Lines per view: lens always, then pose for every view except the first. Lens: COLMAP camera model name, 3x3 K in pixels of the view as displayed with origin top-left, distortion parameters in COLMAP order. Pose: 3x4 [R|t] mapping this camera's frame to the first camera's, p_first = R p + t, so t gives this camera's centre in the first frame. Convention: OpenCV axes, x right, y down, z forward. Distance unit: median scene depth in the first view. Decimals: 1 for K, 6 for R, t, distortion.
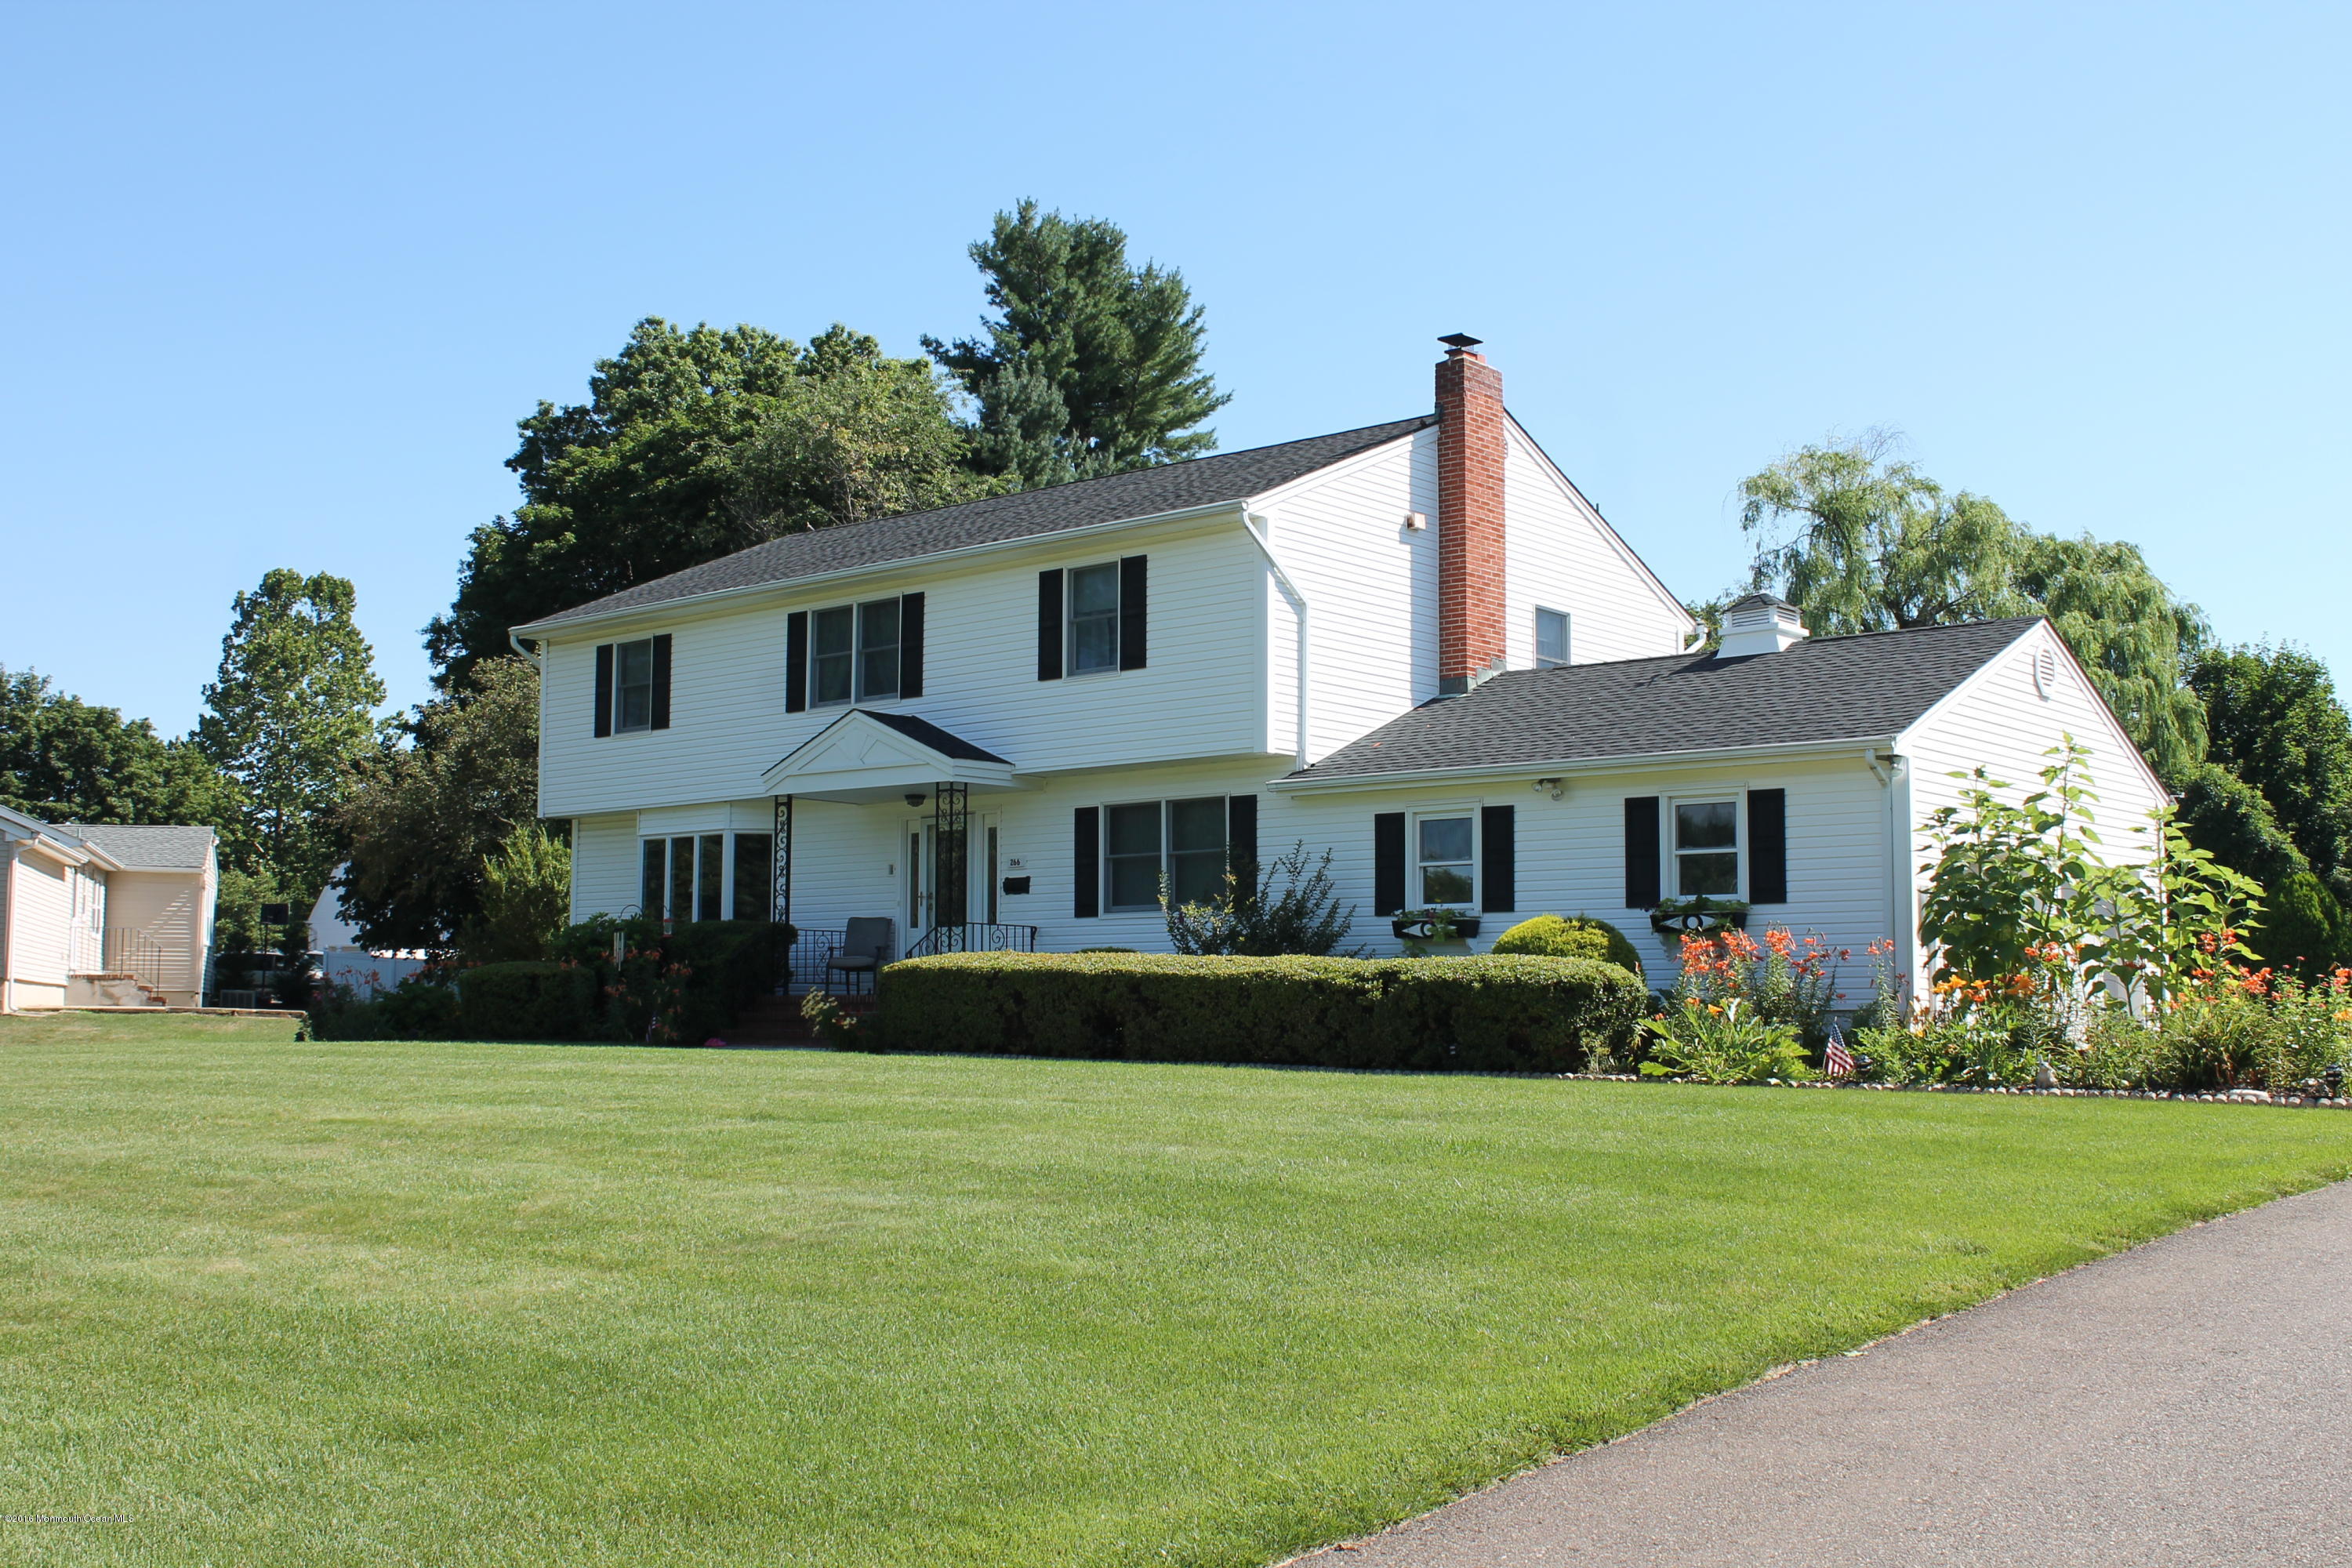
lens RADIAL K [[2490.9, 0, 1189.4], [0, 2490.9, 805.3], [0, 0, 1]] dist [-0.115110, 0.000000]
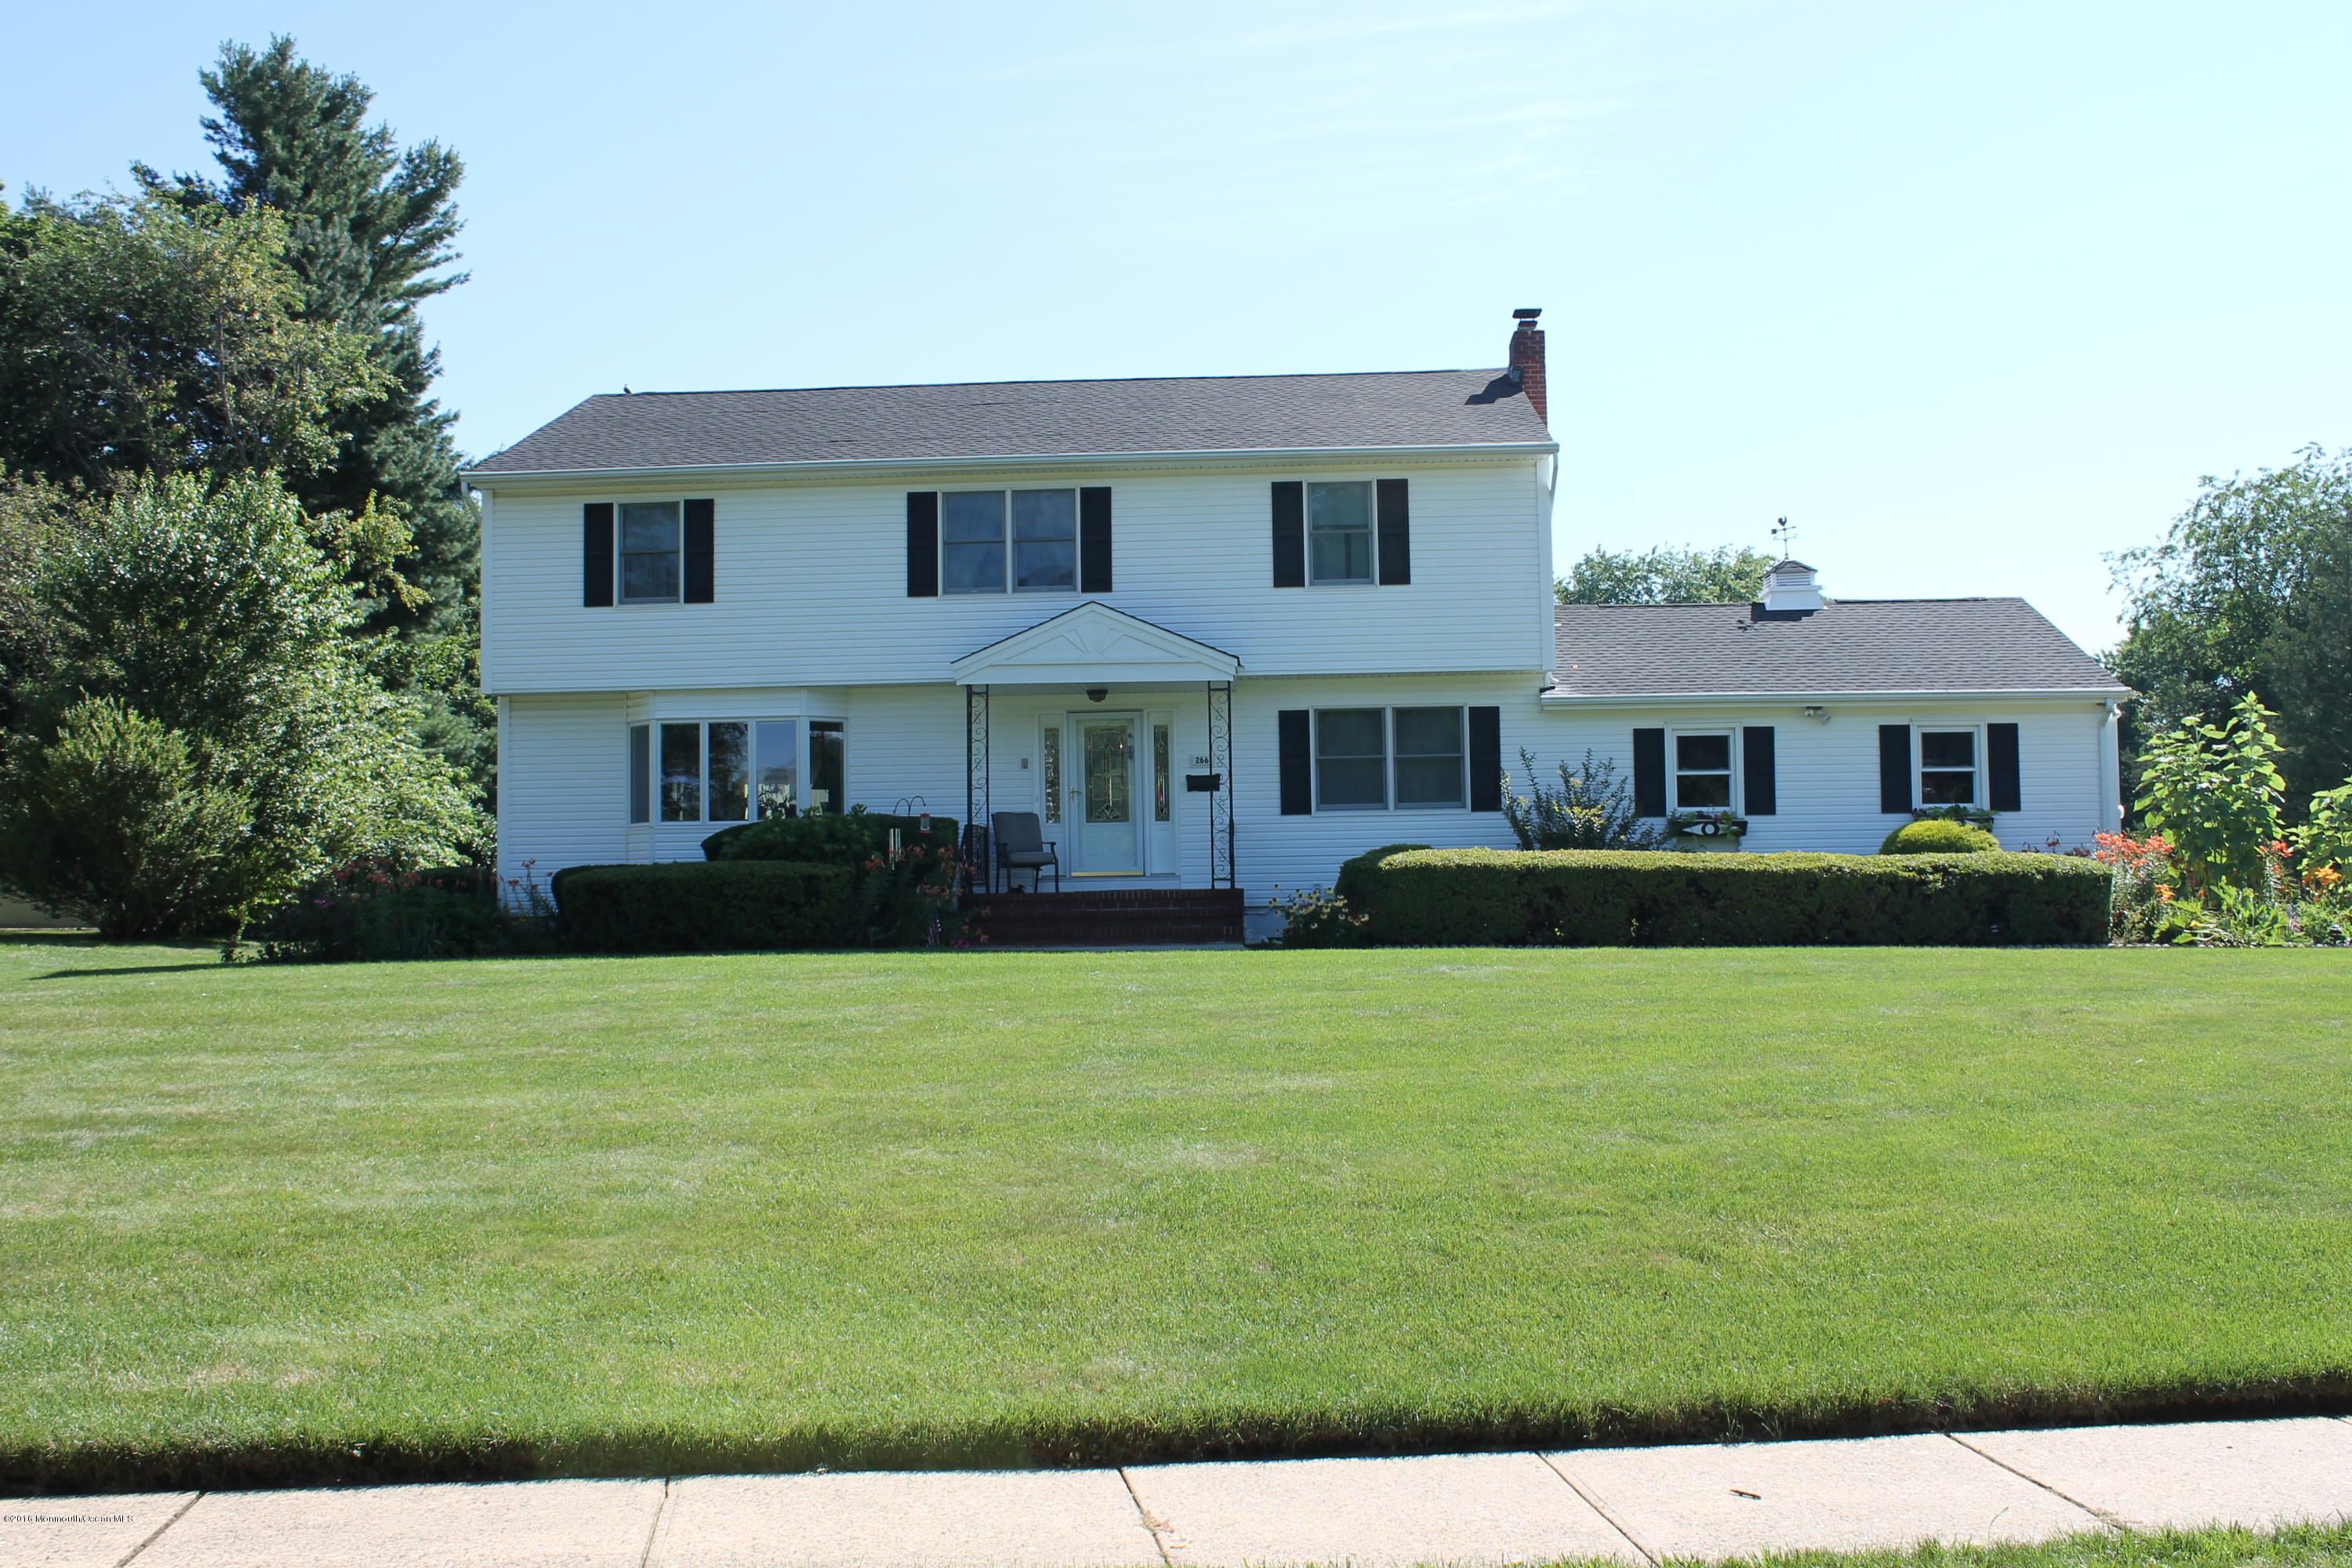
lens RADIAL K [[2248.2, 0, 1185.2], [0, 2248.2, 799.0], [0, 0, 1]] dist [-0.086689, 0.000000]
pose [[0.794990, 0.011090, 0.606522, -0.652353], [-0.037205, 0.998842, 0.030503, 0.011031], [-0.605481, -0.046815, 0.794482, 0.269839]]
